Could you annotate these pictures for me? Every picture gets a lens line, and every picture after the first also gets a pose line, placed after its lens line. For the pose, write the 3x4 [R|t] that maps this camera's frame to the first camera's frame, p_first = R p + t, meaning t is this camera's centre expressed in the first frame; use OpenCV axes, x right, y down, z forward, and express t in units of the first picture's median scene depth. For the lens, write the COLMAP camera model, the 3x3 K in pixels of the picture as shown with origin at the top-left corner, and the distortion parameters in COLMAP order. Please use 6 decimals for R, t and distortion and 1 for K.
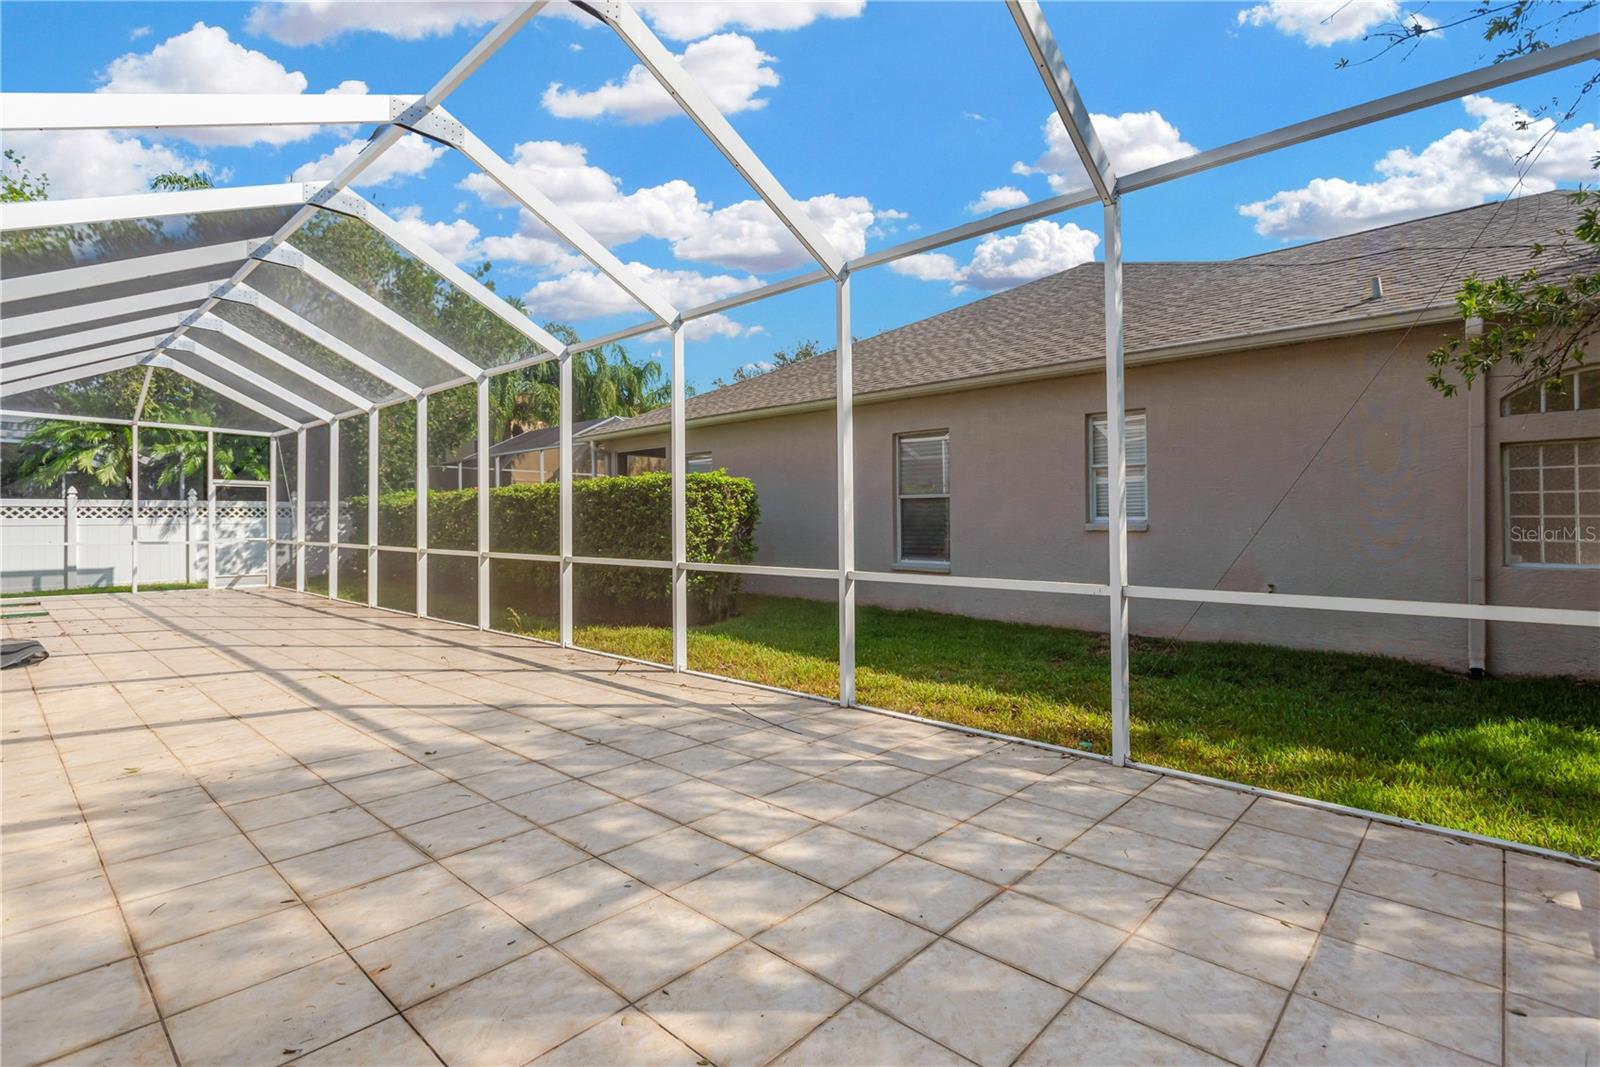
lens RADIAL K [[750.7, 0, 791.0], [0, 750.7, 526.2], [0, 0, 1]] dist [0.009514, 0.001474]
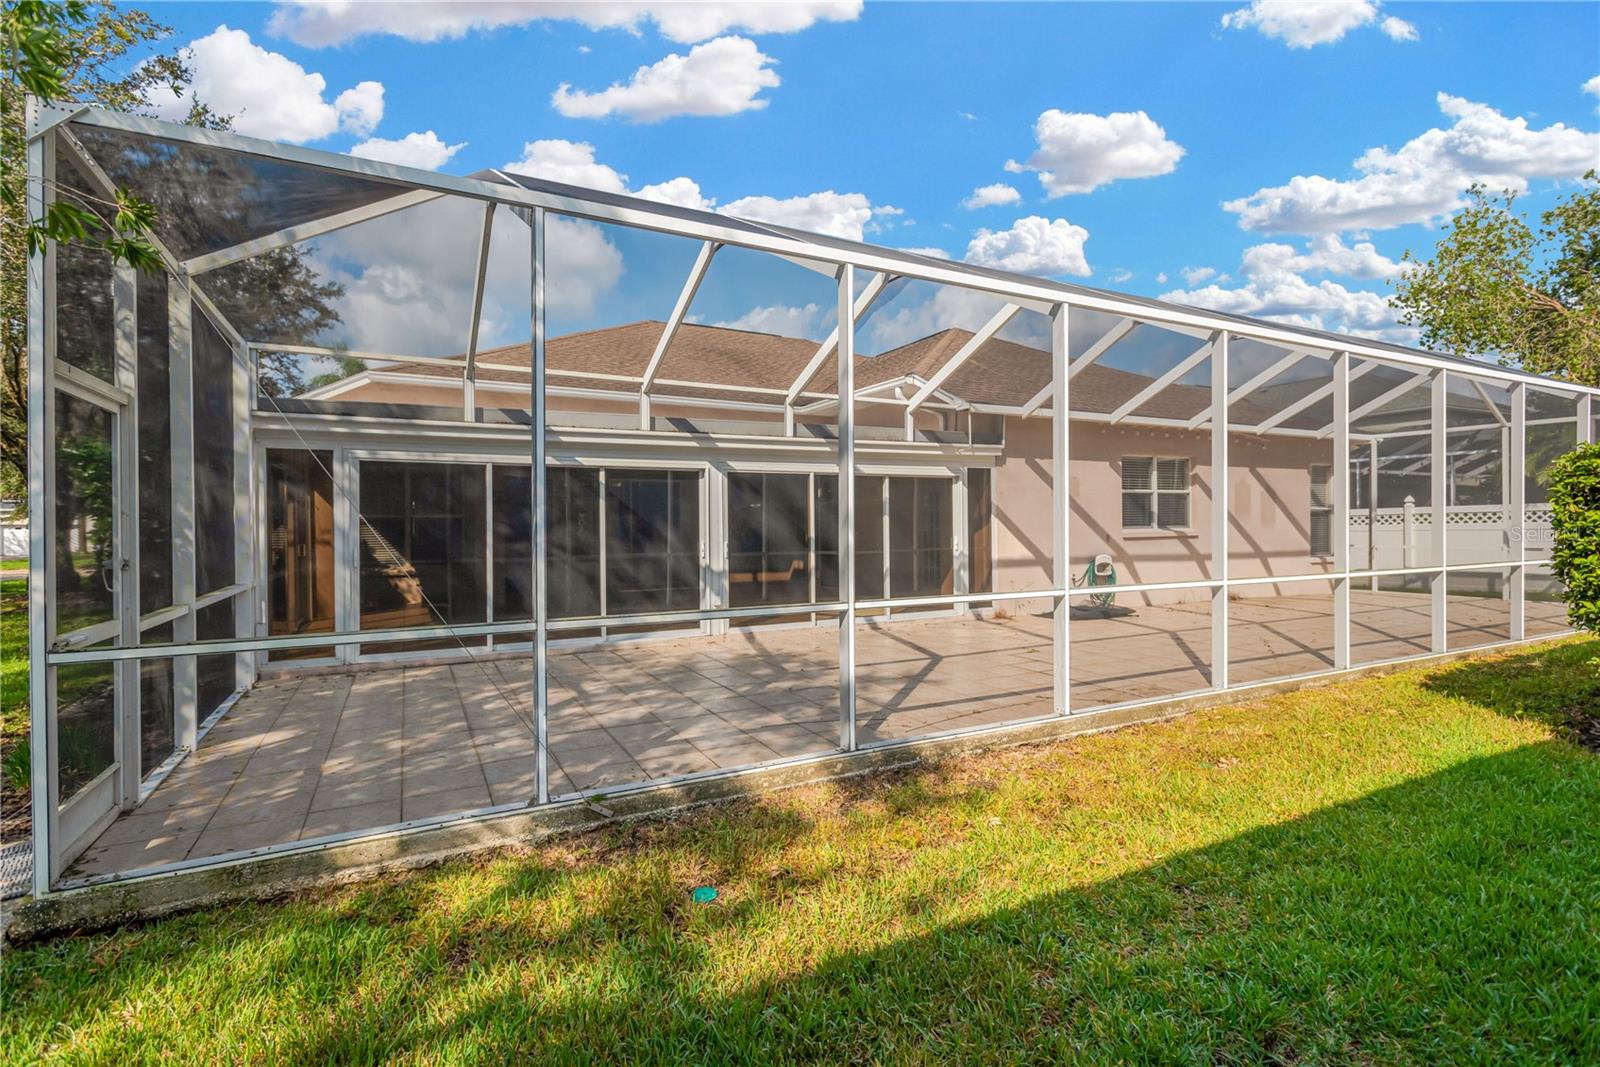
lens RADIAL K [[750.7, 0, 796.4], [0, 750.7, 533.0], [0, 0, 1]] dist [0.009514, 0.001474]
pose [[-0.331188, 0.016511, -0.943420, 0.393610], [-0.001964, 0.999833, 0.018188, -0.016034], [0.943563, 0.007876, -0.331100, 0.520208]]
